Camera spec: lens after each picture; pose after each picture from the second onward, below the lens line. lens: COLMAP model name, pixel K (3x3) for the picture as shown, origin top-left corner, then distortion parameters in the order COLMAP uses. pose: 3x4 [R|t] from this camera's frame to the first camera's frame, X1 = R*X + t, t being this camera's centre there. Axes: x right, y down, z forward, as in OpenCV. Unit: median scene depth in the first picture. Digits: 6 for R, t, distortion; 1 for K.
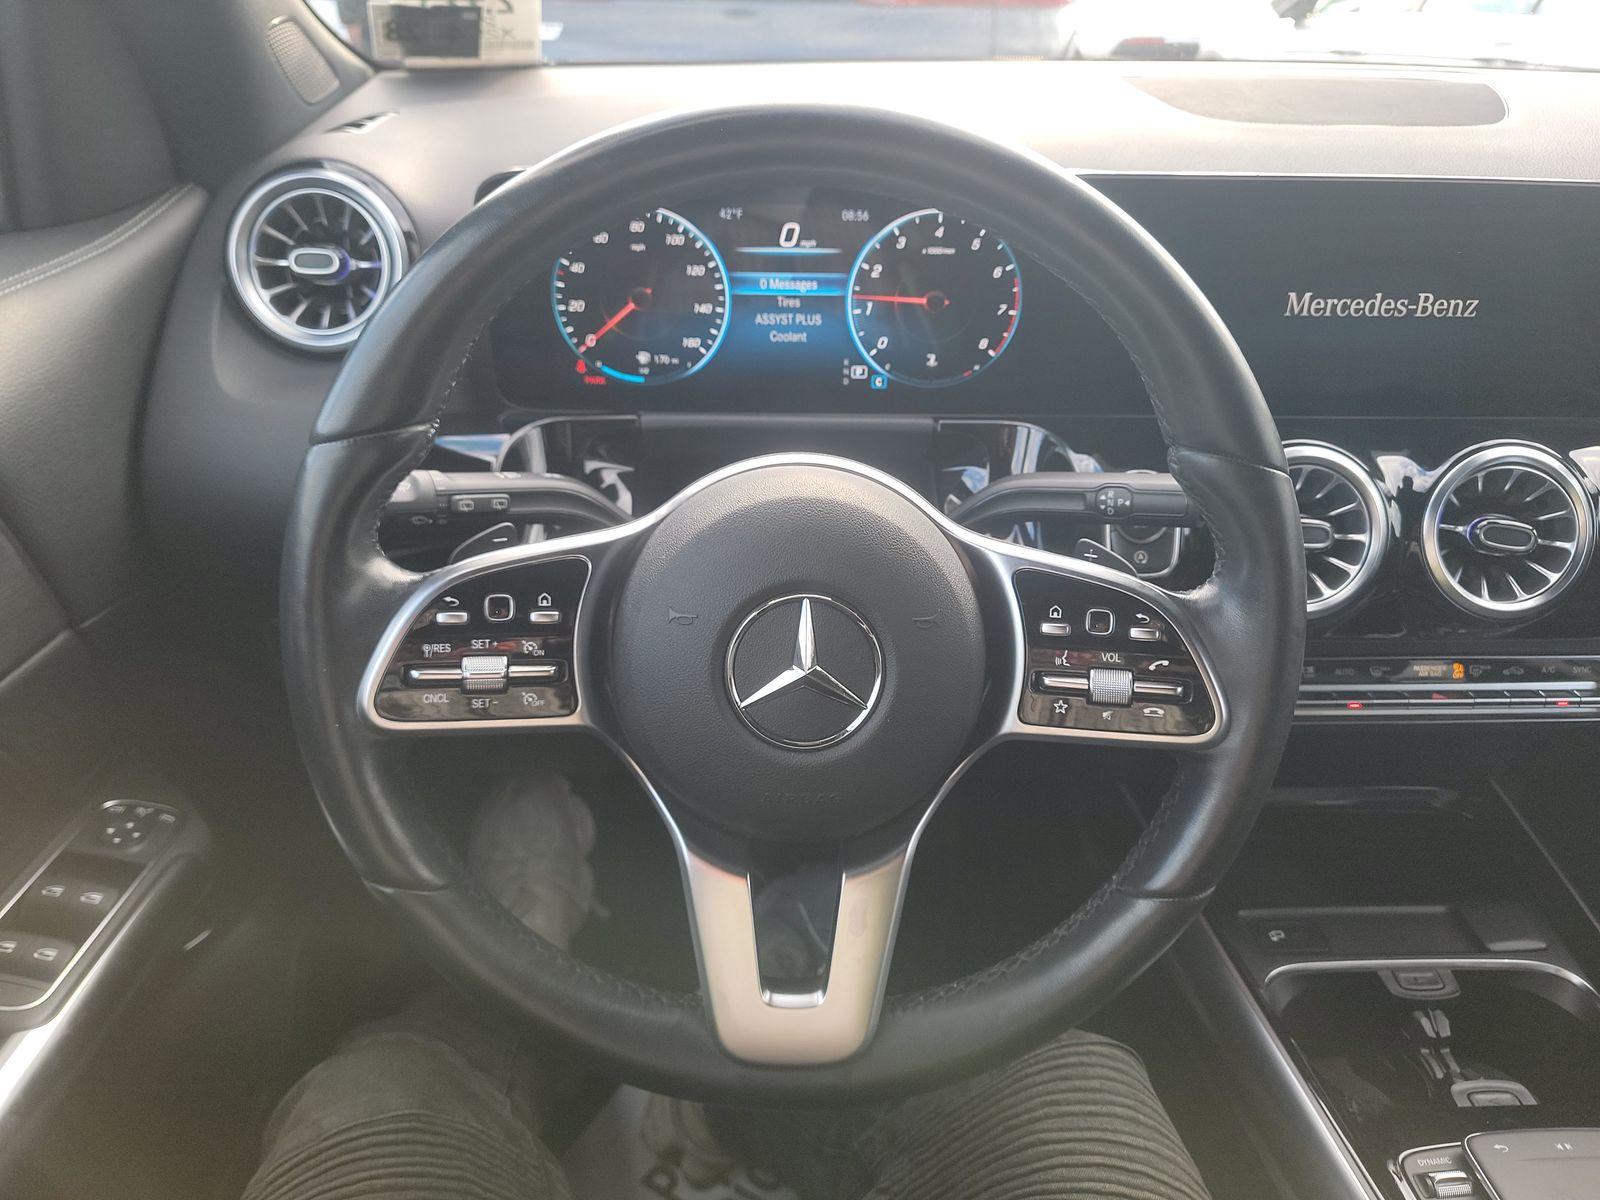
lens RADIAL K [[1126.1, 0, 795.8], [0, 1126.1, 597.2], [0, 0, 1]] dist [0.060051, -0.038168]
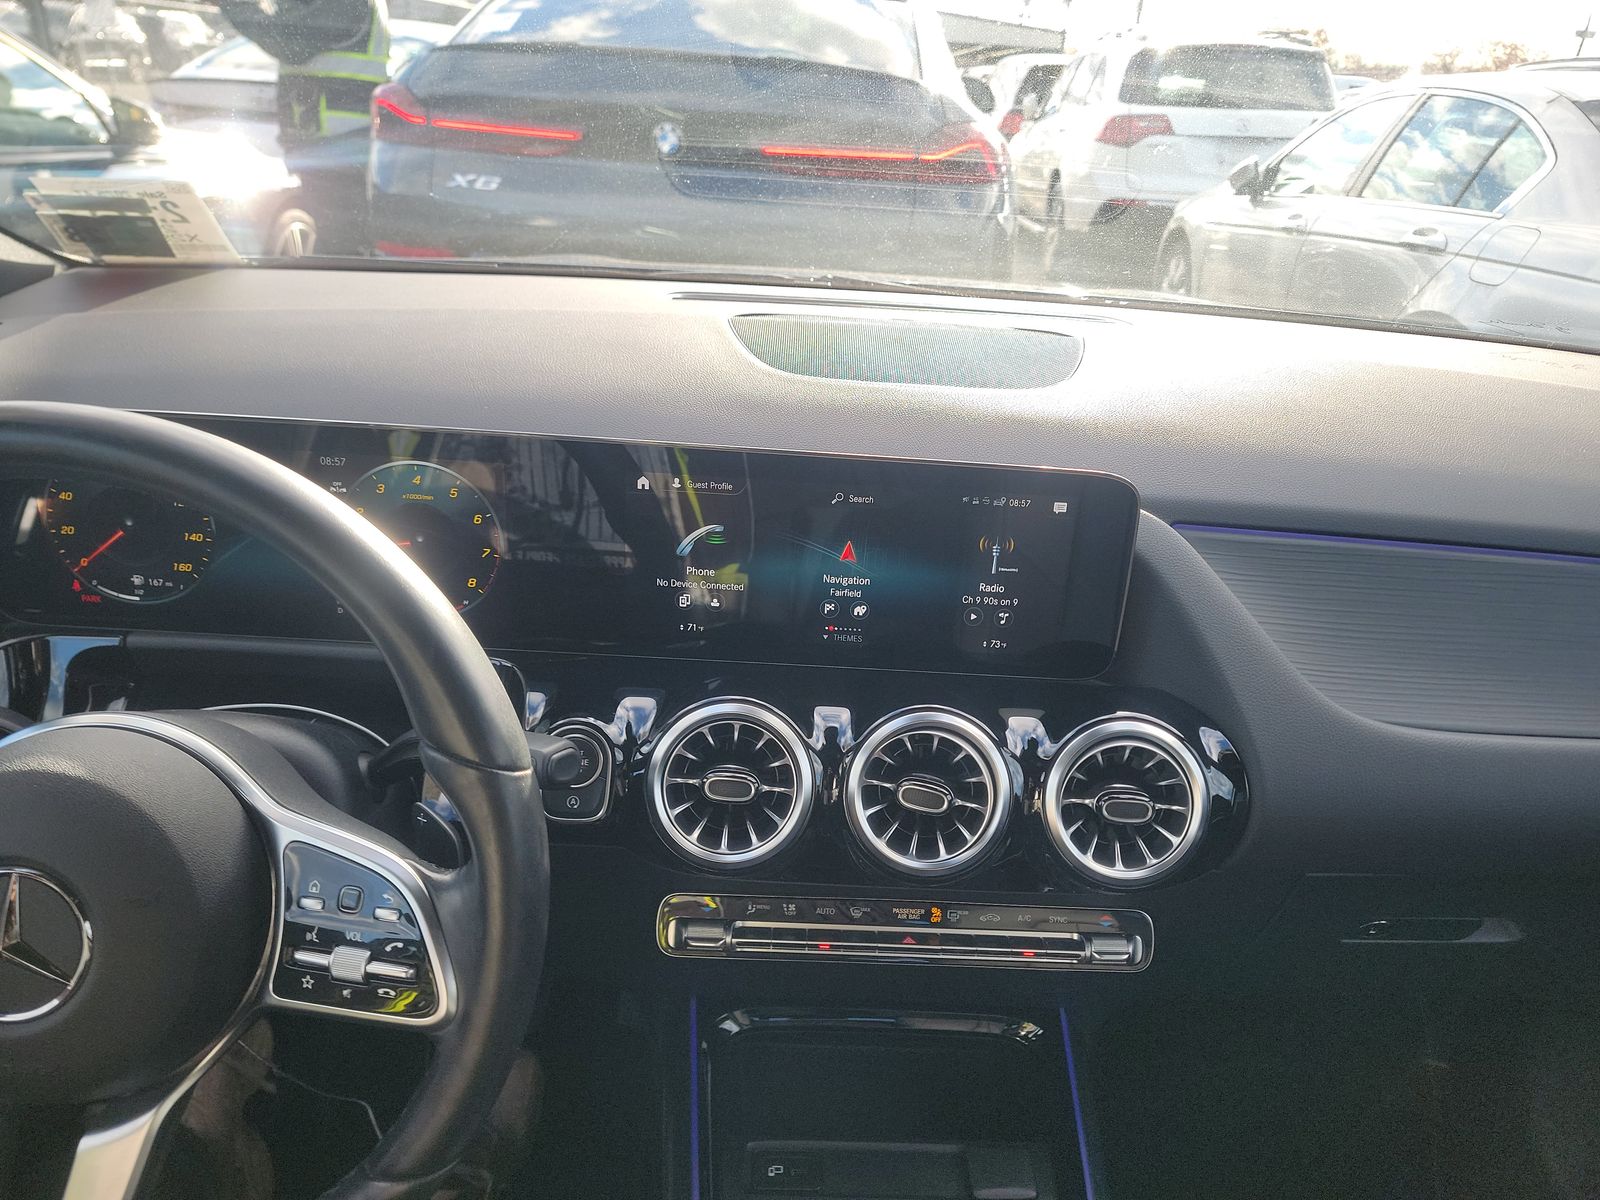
lens RADIAL K [[1126.1, 0, 807.8], [0, 1126.1, 614.2], [0, 0, 1]] dist [0.060051, -0.038168]
pose [[0.998774, 0.049085, -0.006479, 0.504604], [-0.049450, 0.995441, -0.081553, -0.129139], [0.002446, 0.081773, 0.996648, -0.045827]]
